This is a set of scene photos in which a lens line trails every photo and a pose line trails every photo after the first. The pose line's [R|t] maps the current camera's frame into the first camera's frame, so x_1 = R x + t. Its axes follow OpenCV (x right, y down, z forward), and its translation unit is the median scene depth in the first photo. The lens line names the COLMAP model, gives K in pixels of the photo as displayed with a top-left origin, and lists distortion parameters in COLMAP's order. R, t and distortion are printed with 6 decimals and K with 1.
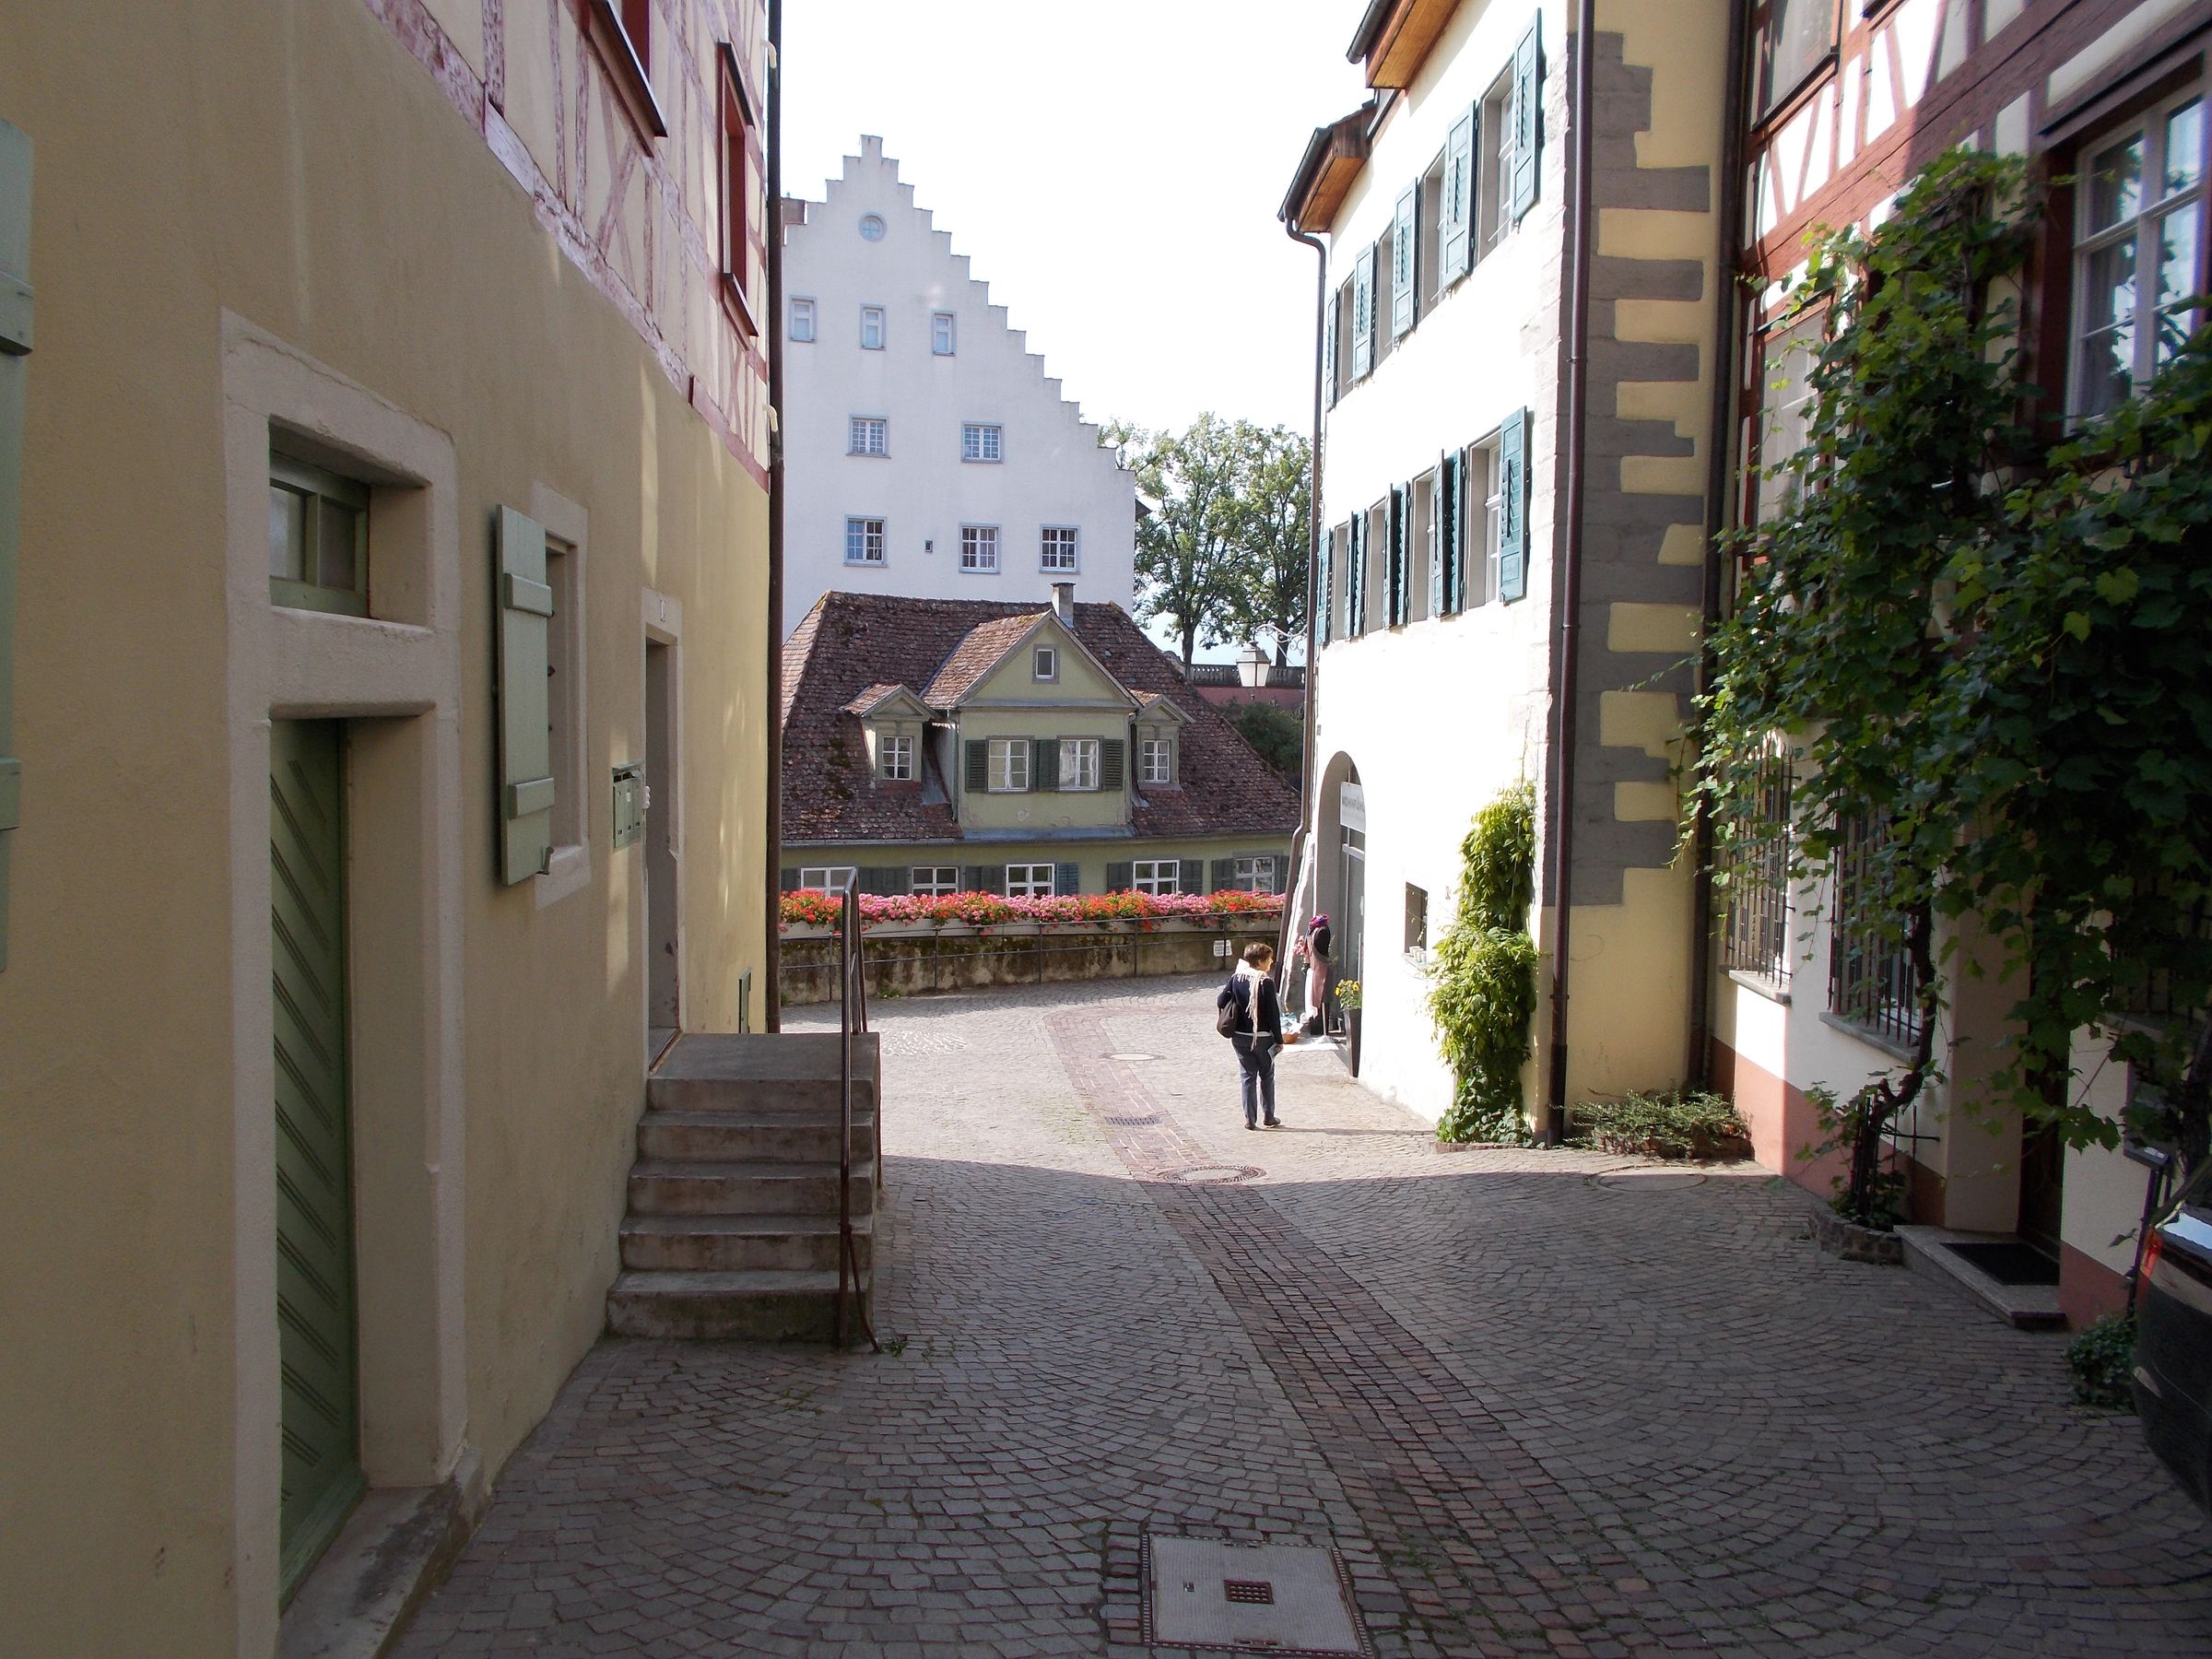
lens RADIAL K [[1943.2, 0, 1102.4], [0, 1943.2, 832.9], [0, 0, 1]] dist [-0.013963, 0.033716]
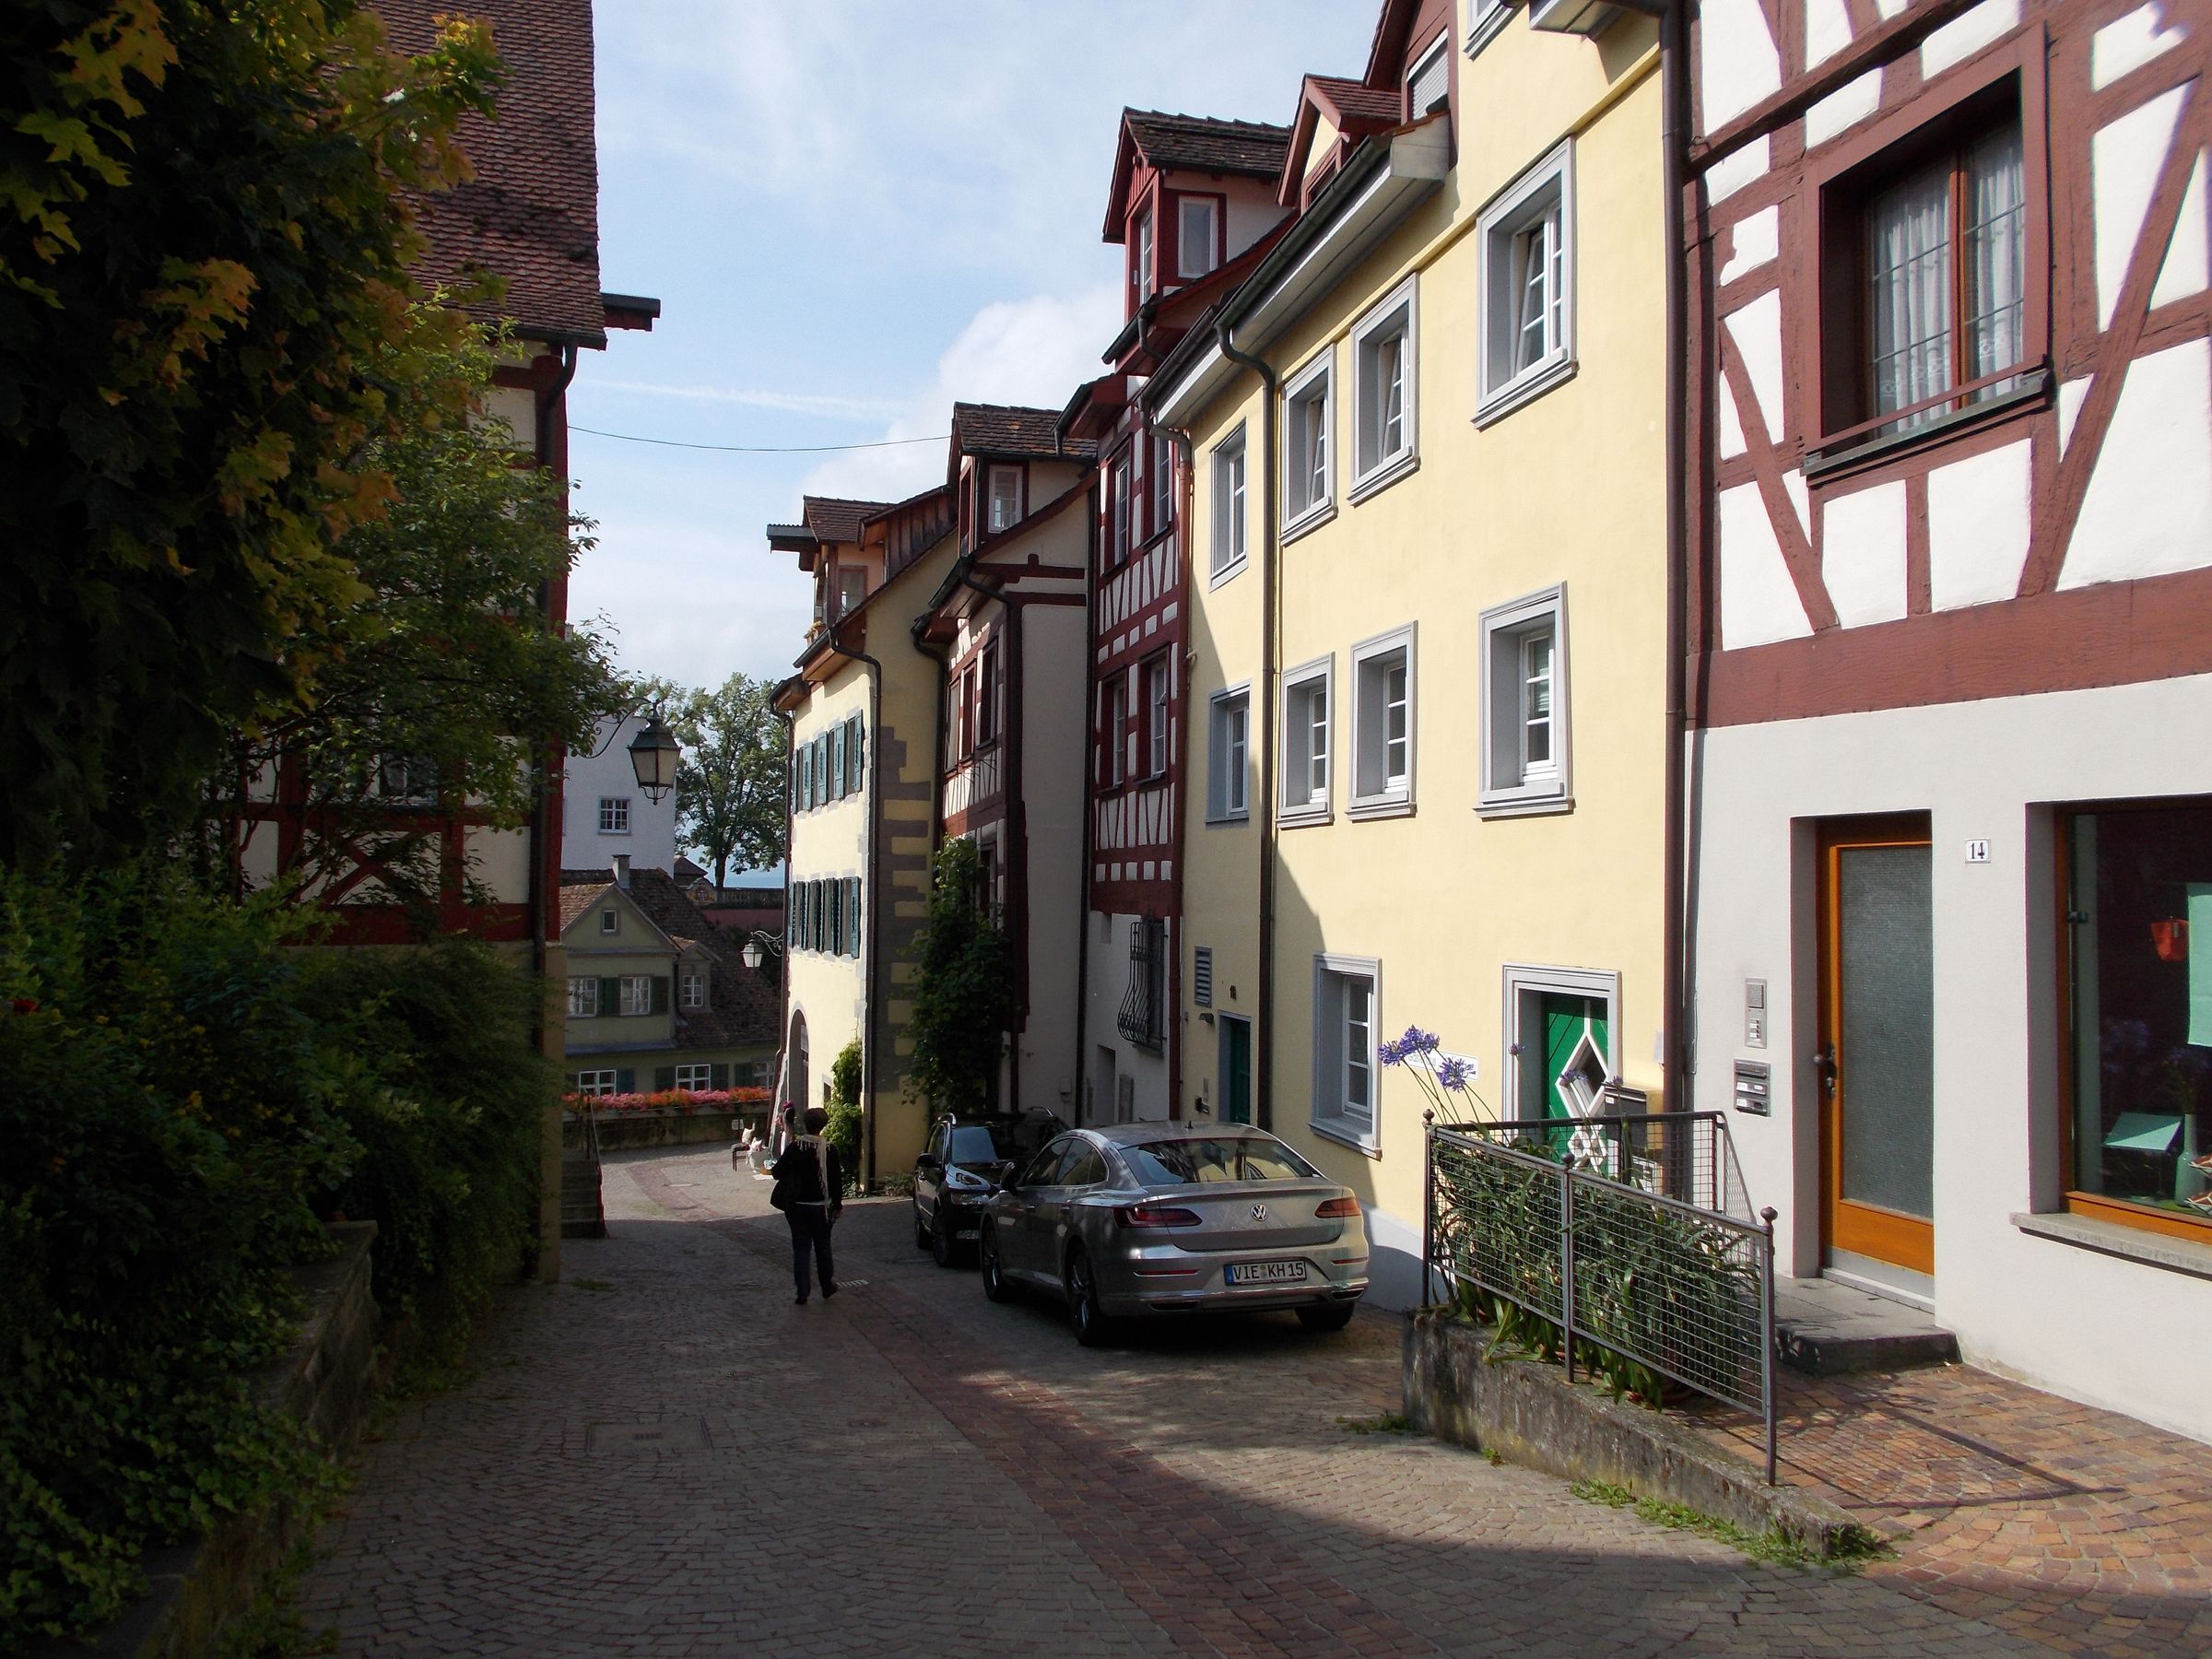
lens RADIAL K [[1943.2, 0, 1105.9], [0, 1943.2, 811.1], [0, 0, 1]] dist [-0.013963, 0.033716]
pose [[0.971810, 0.004236, 0.235728, -0.012813], [0.021134, 0.994248, -0.104994, -0.013982], [-0.234817, 0.107016, 0.966131, -0.398807]]
